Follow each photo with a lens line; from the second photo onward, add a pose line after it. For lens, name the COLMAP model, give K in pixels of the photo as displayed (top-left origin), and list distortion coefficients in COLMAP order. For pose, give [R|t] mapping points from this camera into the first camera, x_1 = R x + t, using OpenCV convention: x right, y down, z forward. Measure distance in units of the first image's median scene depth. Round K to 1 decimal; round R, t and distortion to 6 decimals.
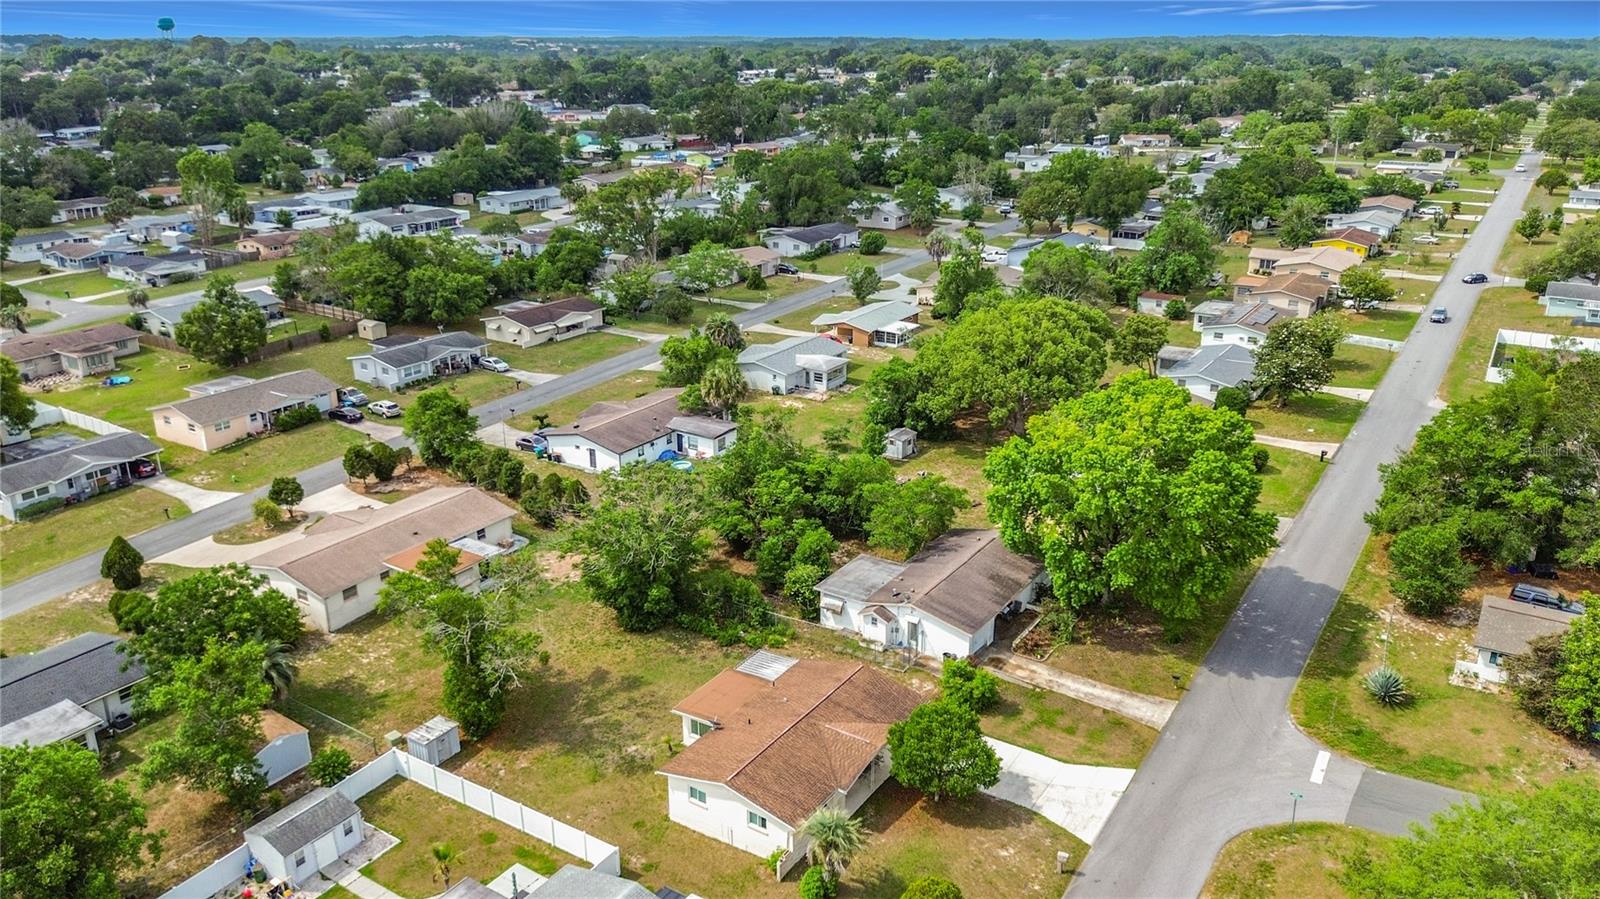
lens RADIAL K [[1142.3, 0, 798.6], [0, 1142.3, 486.4], [0, 0, 1]] dist [0.009881, 0.001369]
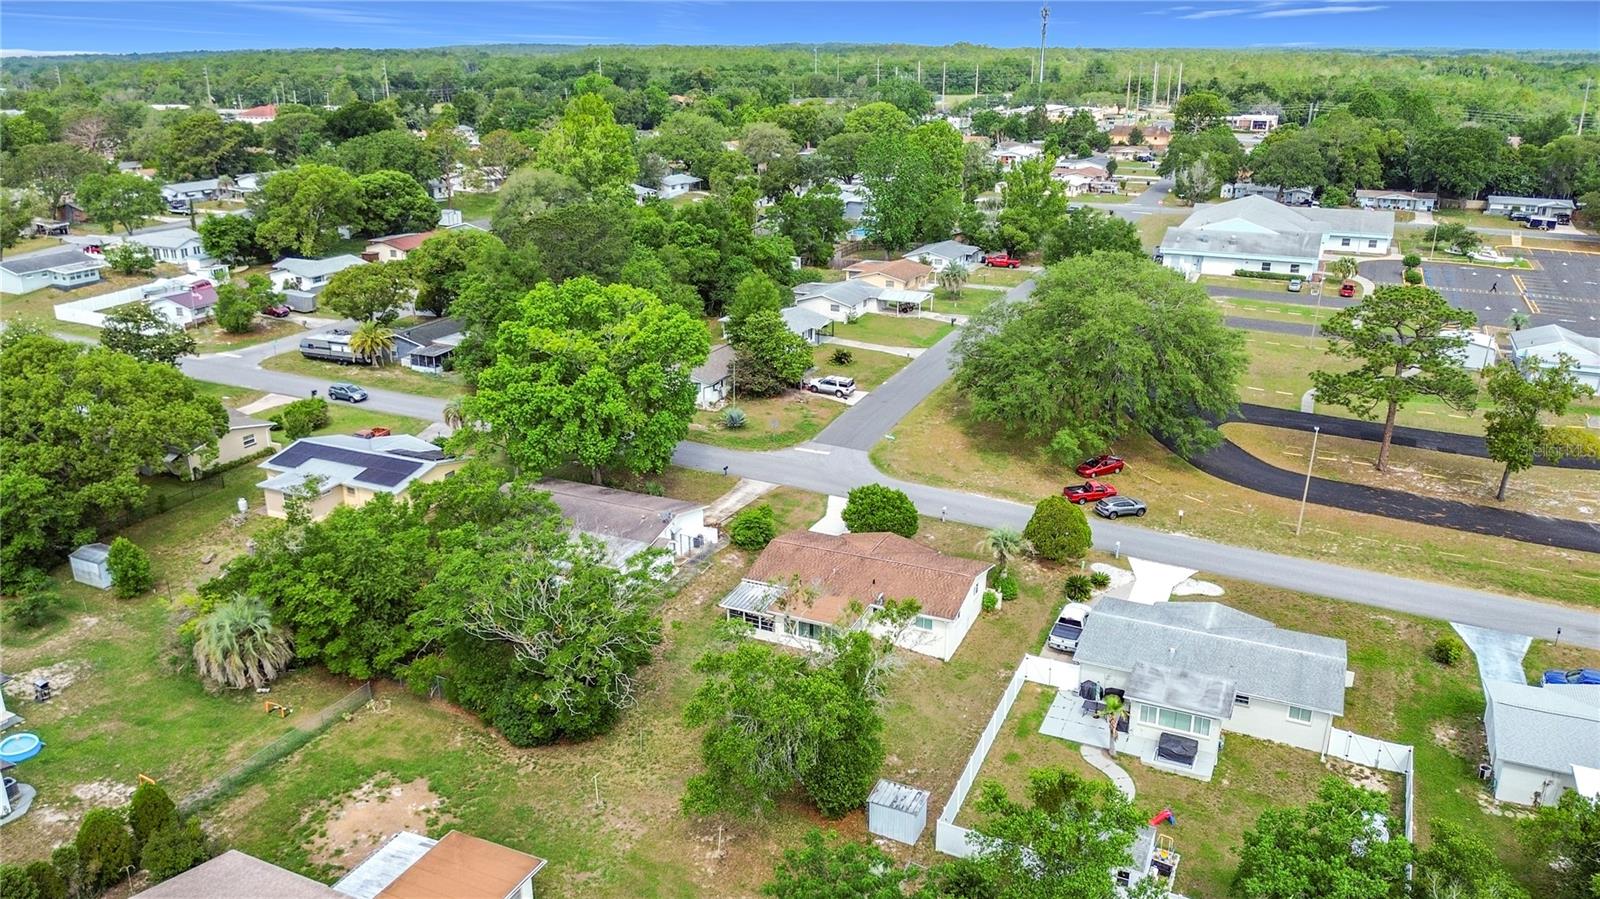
lens RADIAL K [[1171.3, 0, 800.0], [0, 1171.3, 449.5], [0, 0, 1]] dist [0.032210, -0.003518]
pose [[-0.132061, -0.323129, 0.937096, -0.777917], [0.366228, 0.862580, 0.349045, -0.242748], [-0.921106, 0.389286, 0.004426, 0.716430]]
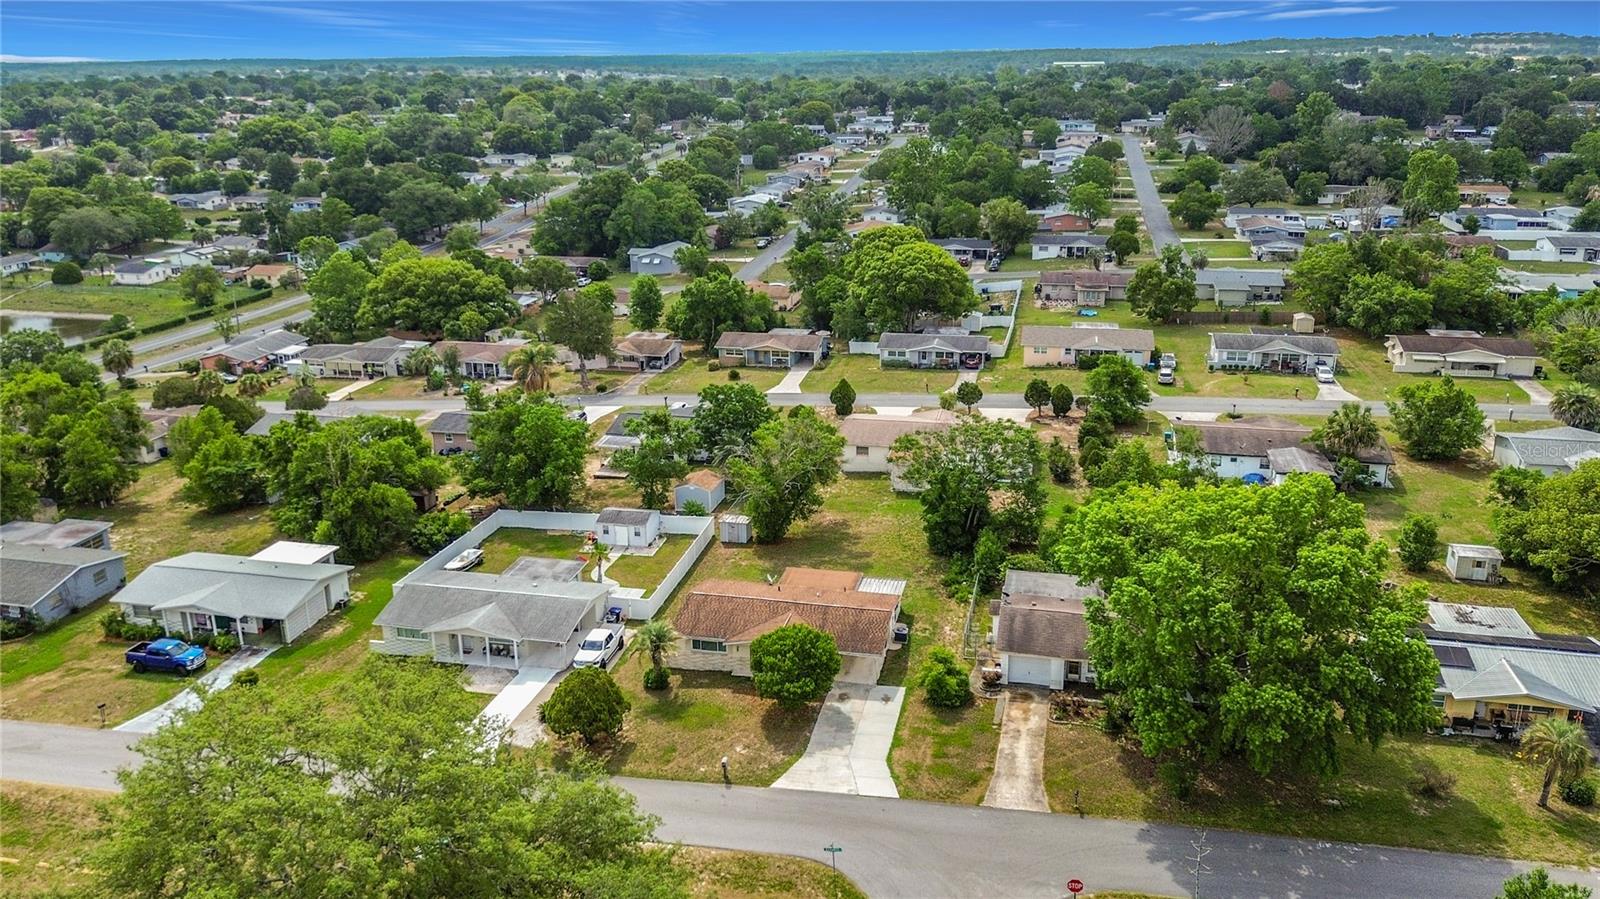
lens RADIAL K [[1171.3, 0, 800.0], [0, 1171.3, 449.5], [0, 0, 1]] dist [0.032210, -0.003518]
pose [[0.351704, 0.298660, -0.887190, 0.754899], [-0.331121, 0.926161, 0.180515, -0.125219], [0.875593, 0.230279, 0.424627, 0.312522]]
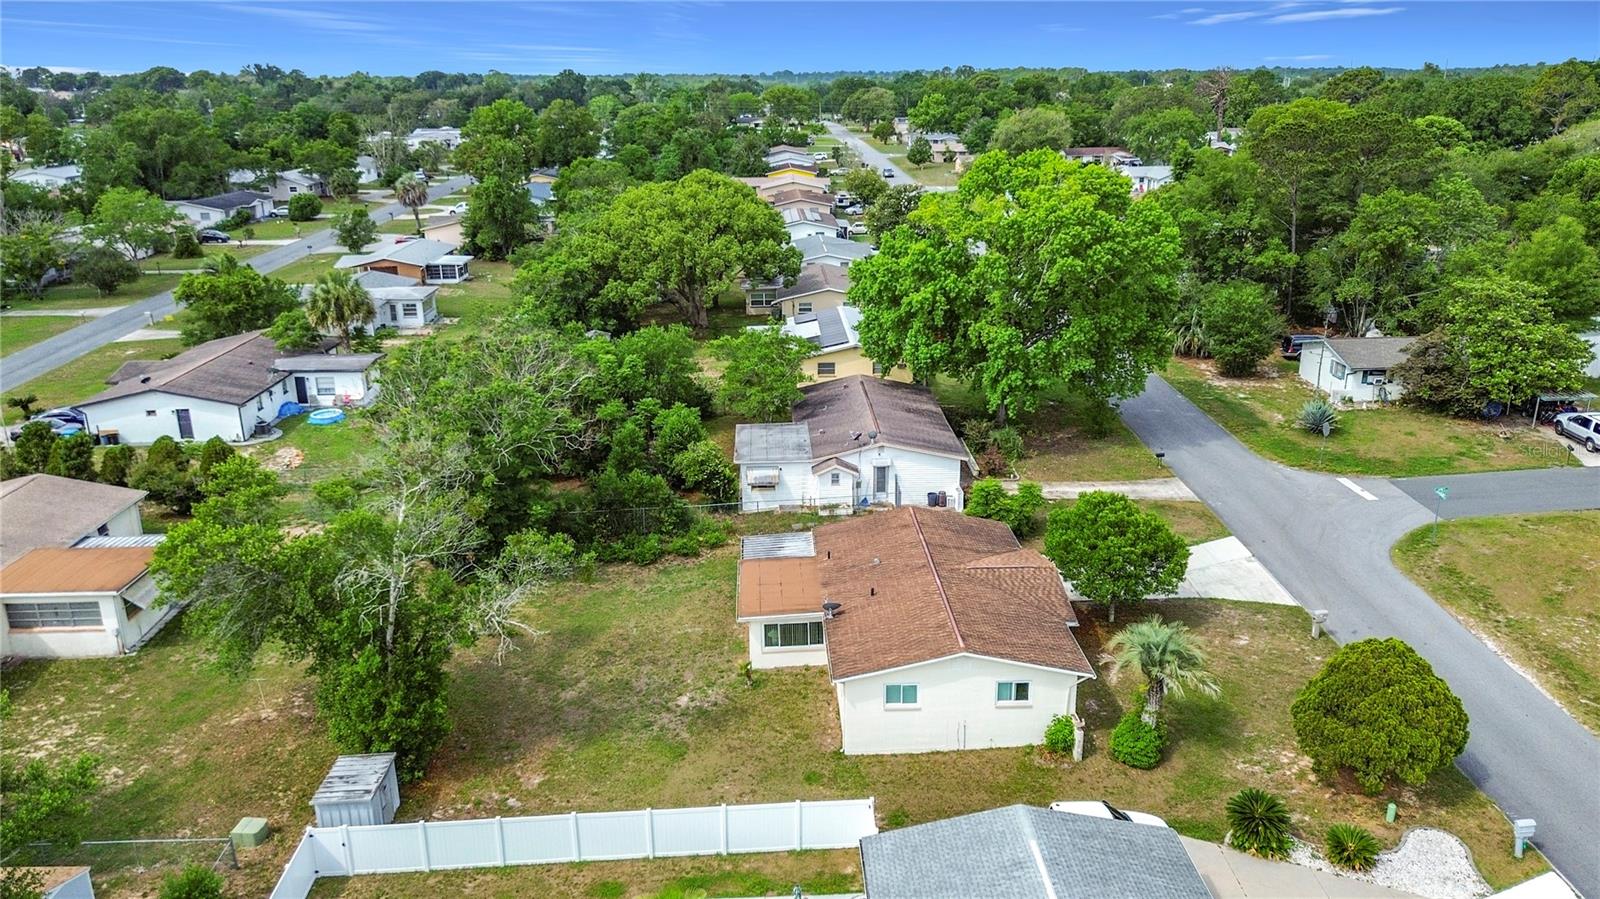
lens RADIAL K [[1171.3, 0, 800.0], [0, 1171.3, 449.5], [0, 0, 1]] dist [0.032210, -0.003518]
pose [[0.815149, -0.180372, 0.550452, -0.320777], [0.219112, 0.975688, -0.004764, 0.083094], [-0.536210, 0.124494, 0.834853, 0.304467]]
